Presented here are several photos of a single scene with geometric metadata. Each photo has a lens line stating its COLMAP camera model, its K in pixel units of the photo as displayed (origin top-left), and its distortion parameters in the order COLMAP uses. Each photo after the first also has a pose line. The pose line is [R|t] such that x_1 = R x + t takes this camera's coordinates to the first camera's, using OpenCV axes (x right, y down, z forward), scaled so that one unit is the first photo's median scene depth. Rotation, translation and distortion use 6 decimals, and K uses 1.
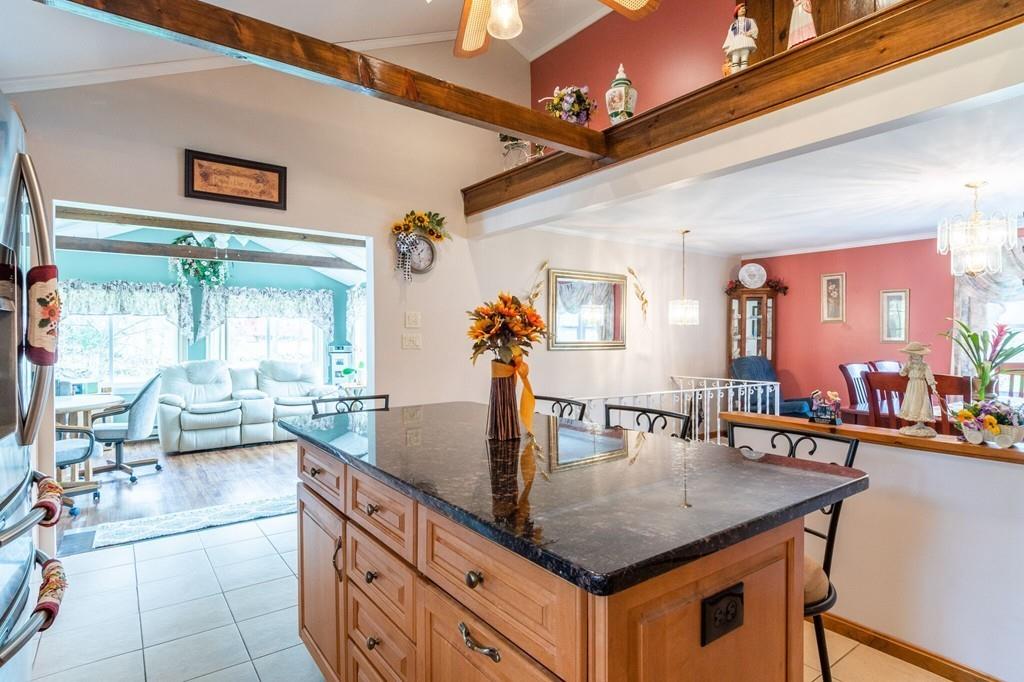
lens RADIAL K [[529.7, 0, 505.3], [0, 529.7, 340.6], [0, 0, 1]] dist [-0.005768, -0.000734]
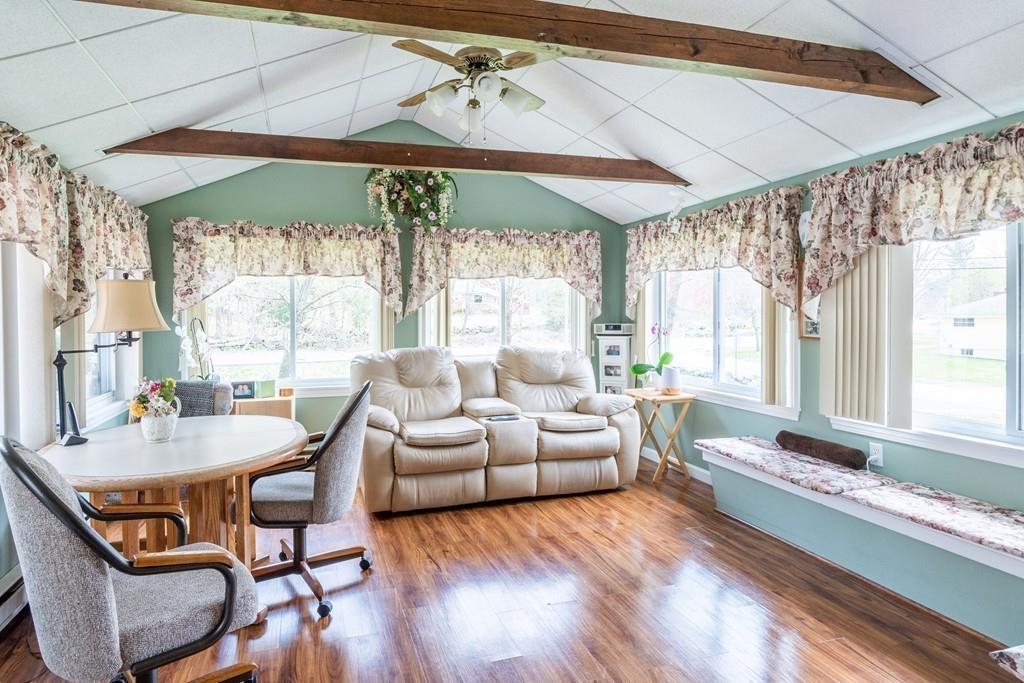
lens RADIAL K [[577.9, 0, 479.0], [0, 577.9, 319.5], [0, 0, 1]] dist [0.011249, -0.001607]
pose [[0.940823, 0.001640, -0.338893, -0.279295], [0.001793, 0.999950, 0.009818, -0.001614], [0.338893, -0.009845, 0.940774, 0.394106]]
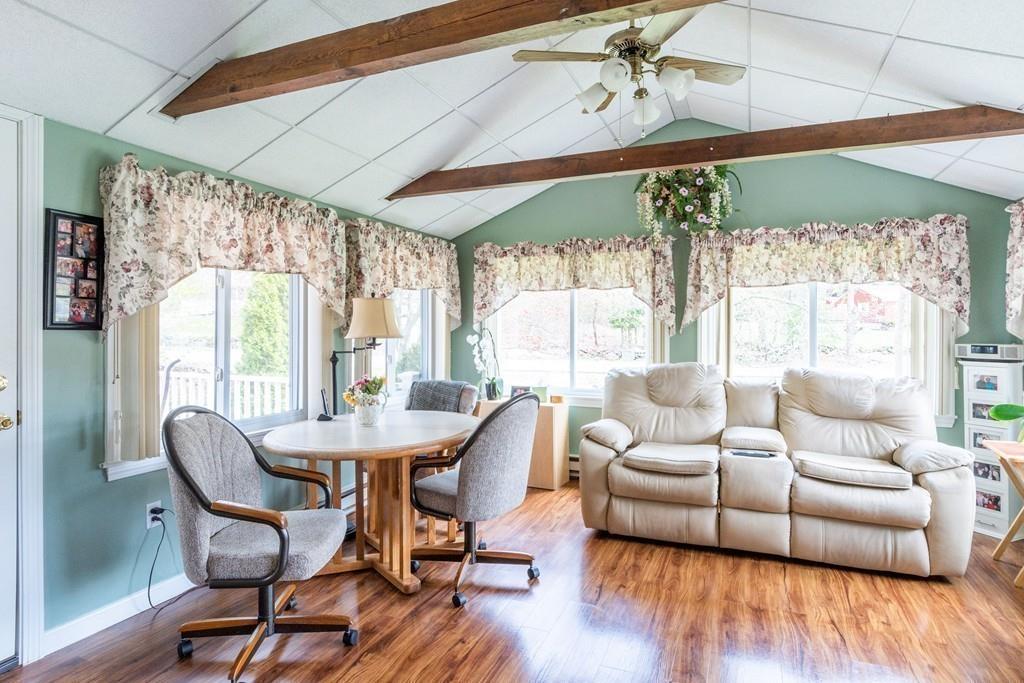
lens RADIAL K [[577.9, 0, 510.0], [0, 577.9, 323.4], [0, 0, 1]] dist [0.011249, -0.001607]
pose [[0.525340, 0.001021, -0.850892, -0.142937], [-0.007683, 0.999964, -0.003544, -0.002093], [0.850858, 0.008399, 0.525329, 0.524828]]
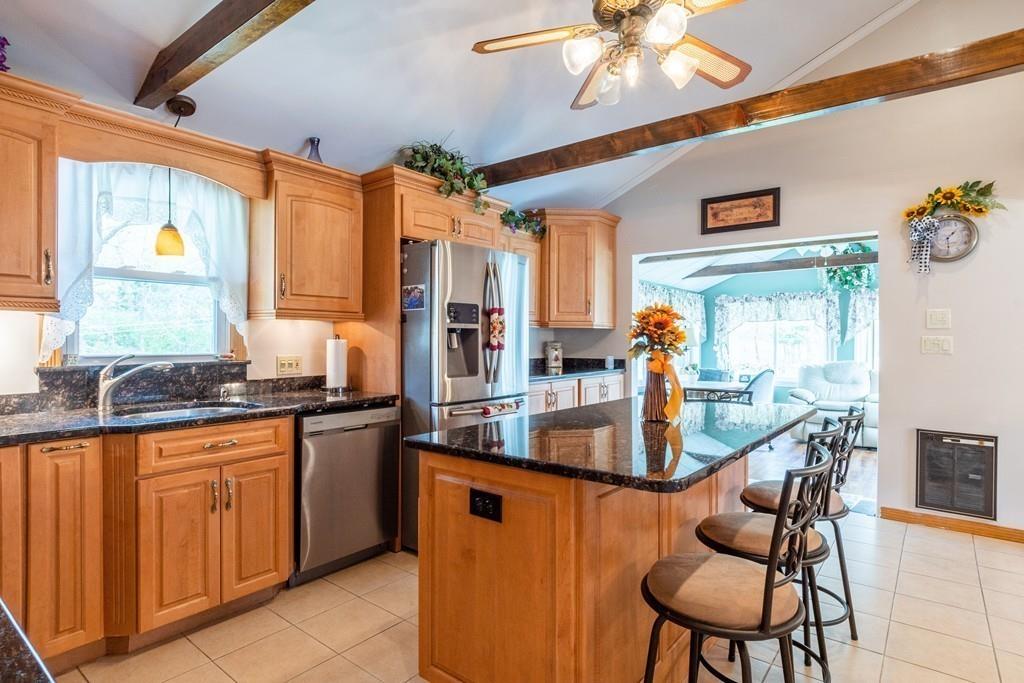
lens RADIAL K [[529.7, 0, 514.4], [0, 529.7, 341.6], [0, 0, 1]] dist [-0.005768, -0.000734]
pose [[0.273381, 0.007134, -0.961879, 0.264543], [-0.009433, 0.999944, 0.004735, -0.000549], [0.961860, 0.007779, 0.273433, 0.081226]]
